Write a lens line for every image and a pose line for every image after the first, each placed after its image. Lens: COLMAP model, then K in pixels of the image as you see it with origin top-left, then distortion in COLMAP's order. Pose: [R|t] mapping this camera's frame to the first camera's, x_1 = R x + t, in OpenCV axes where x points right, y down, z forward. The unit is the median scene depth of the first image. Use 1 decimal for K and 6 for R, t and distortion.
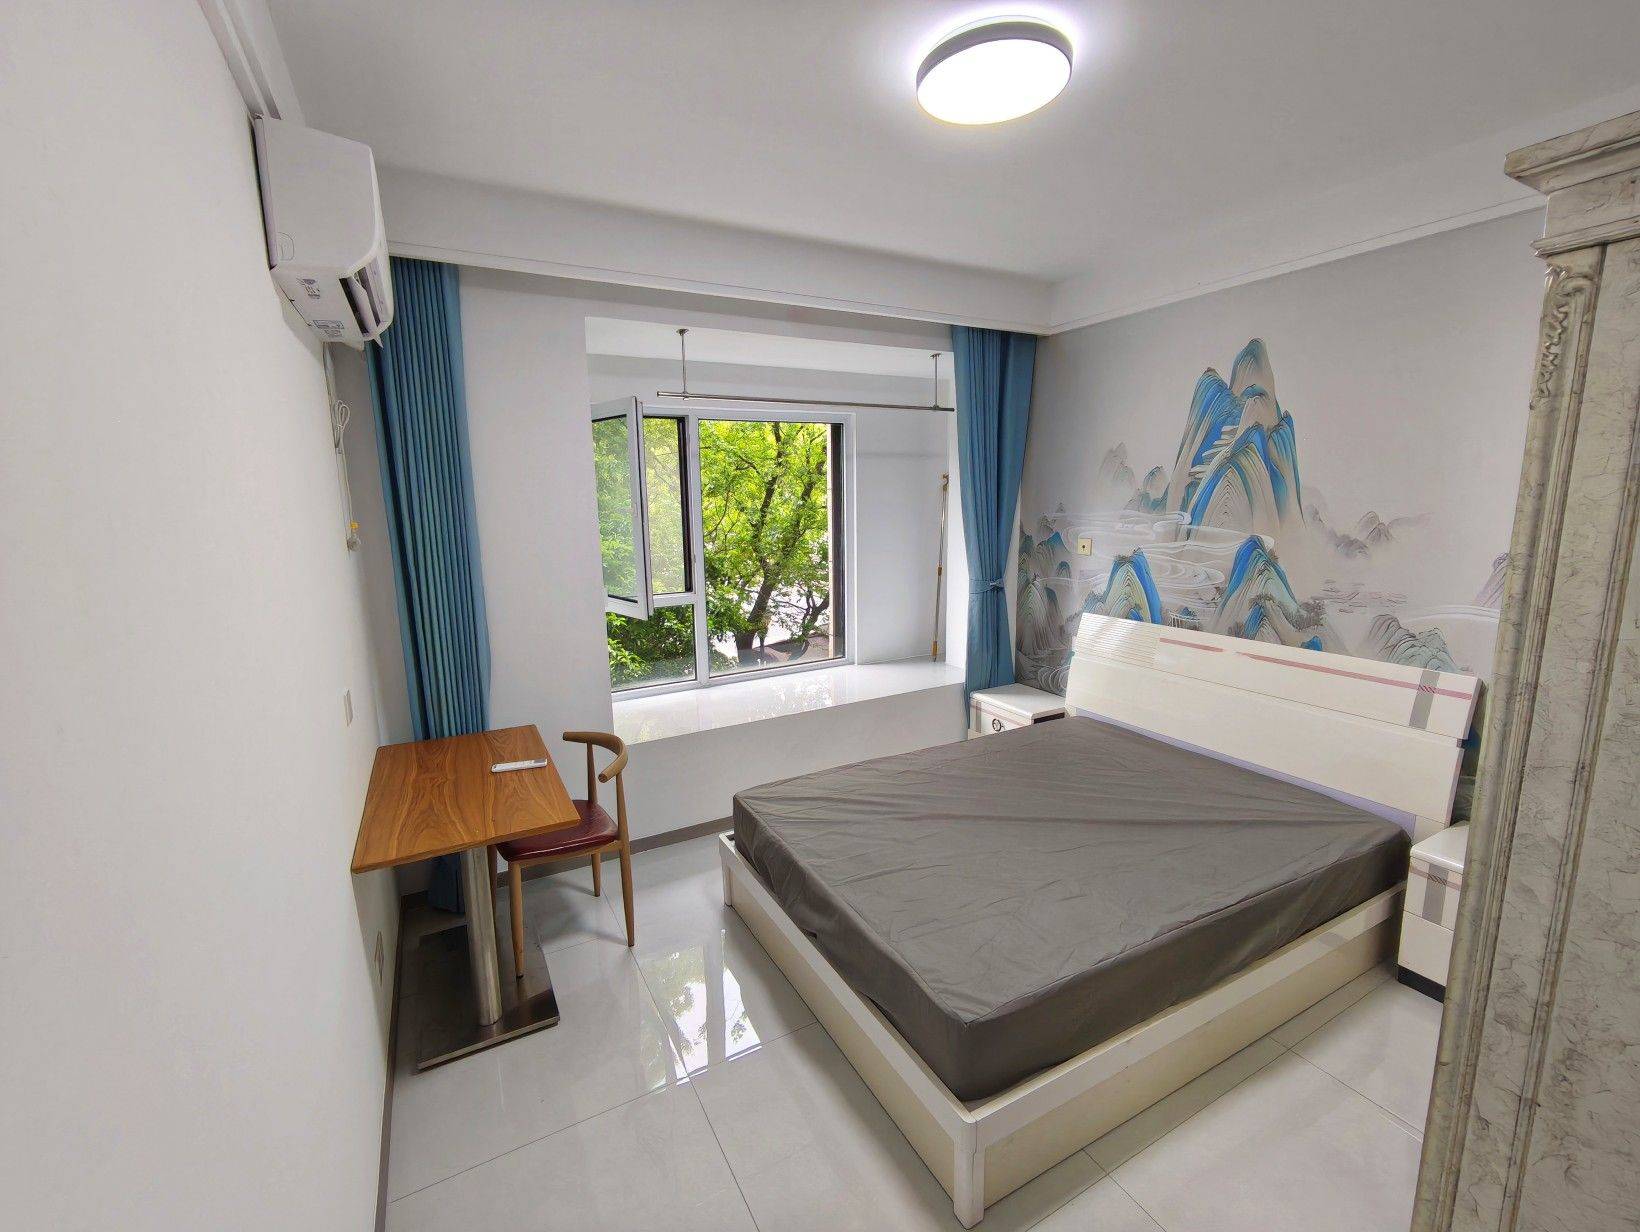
lens RADIAL K [[704.4, 0, 814.0], [0, 704.4, 611.7], [0, 0, 1]] dist [-0.007371, 0.002531]
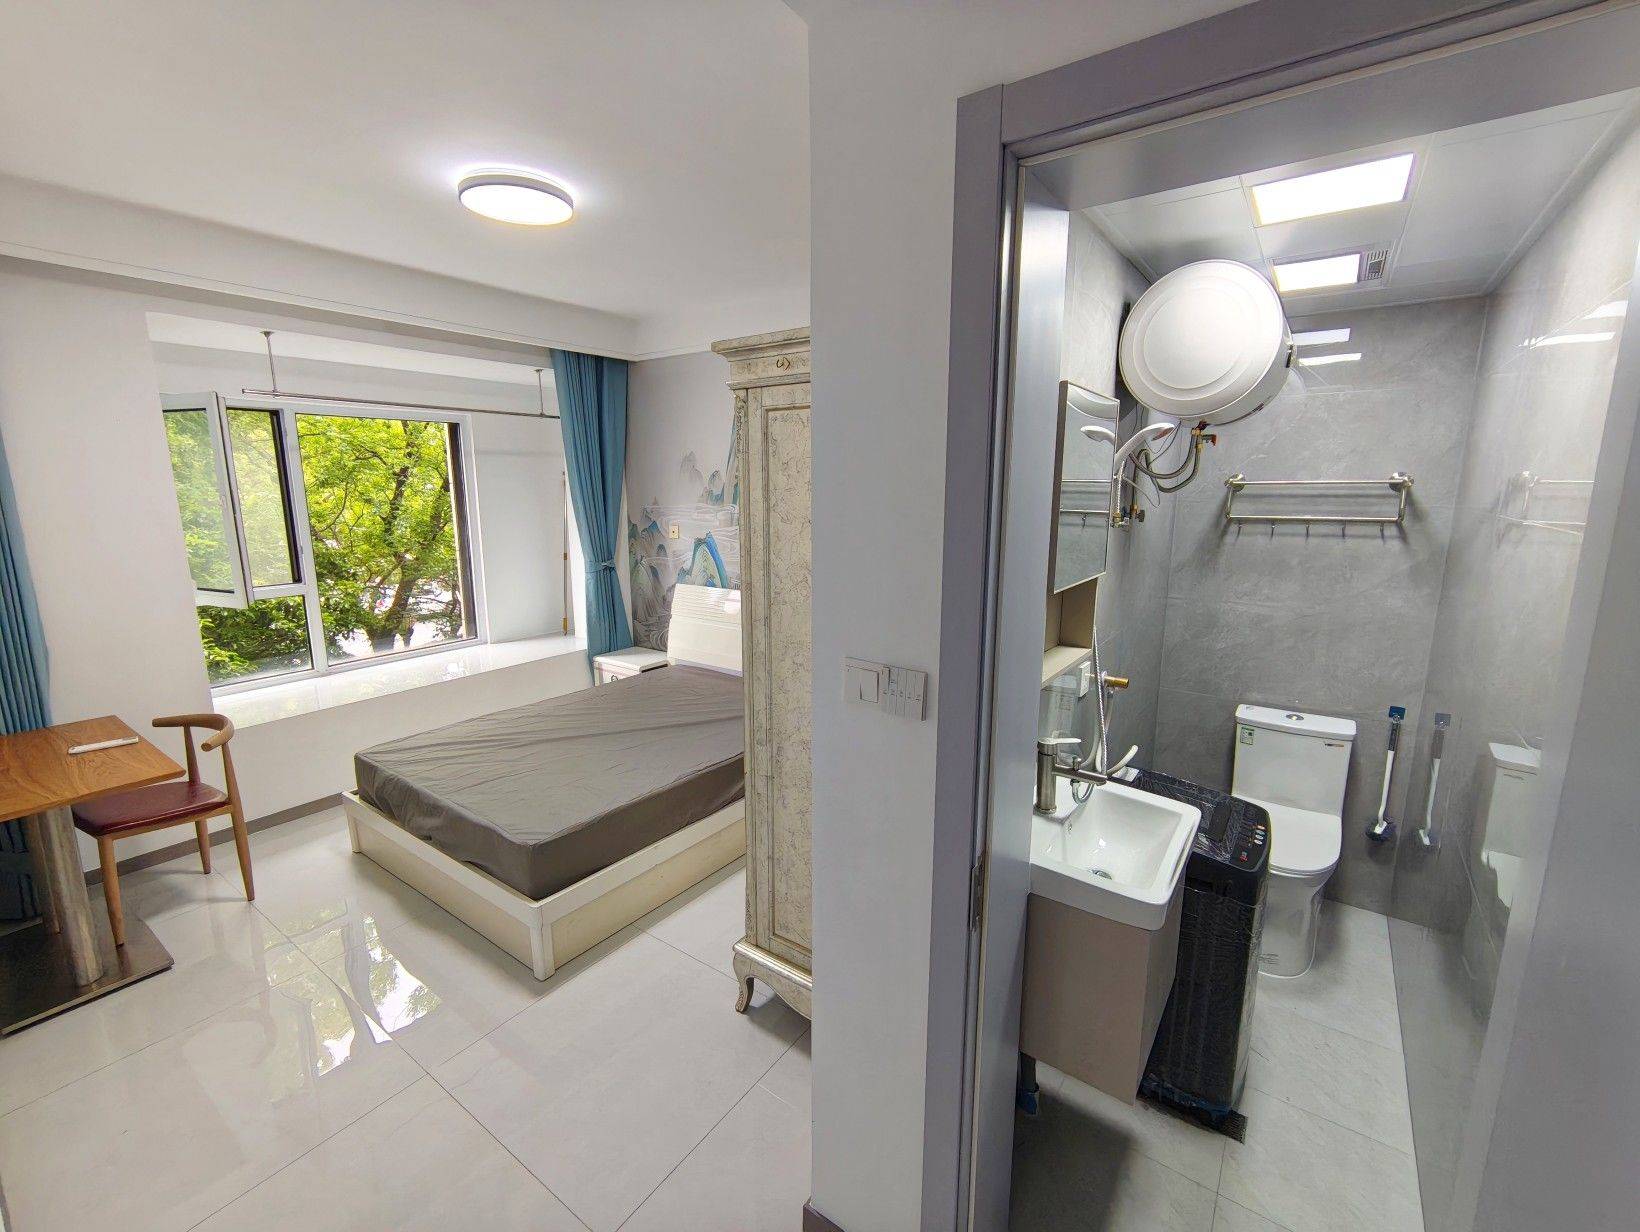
lens RADIAL K [[704.4, 0, 827.2], [0, 704.4, 610.8], [0, 0, 1]] dist [-0.007371, 0.002531]
pose [[0.896522, -0.064291, 0.438308, 0.068792], [0.060553, 0.997911, 0.022517, 0.039458], [-0.438840, 0.006354, 0.898543, -0.275053]]
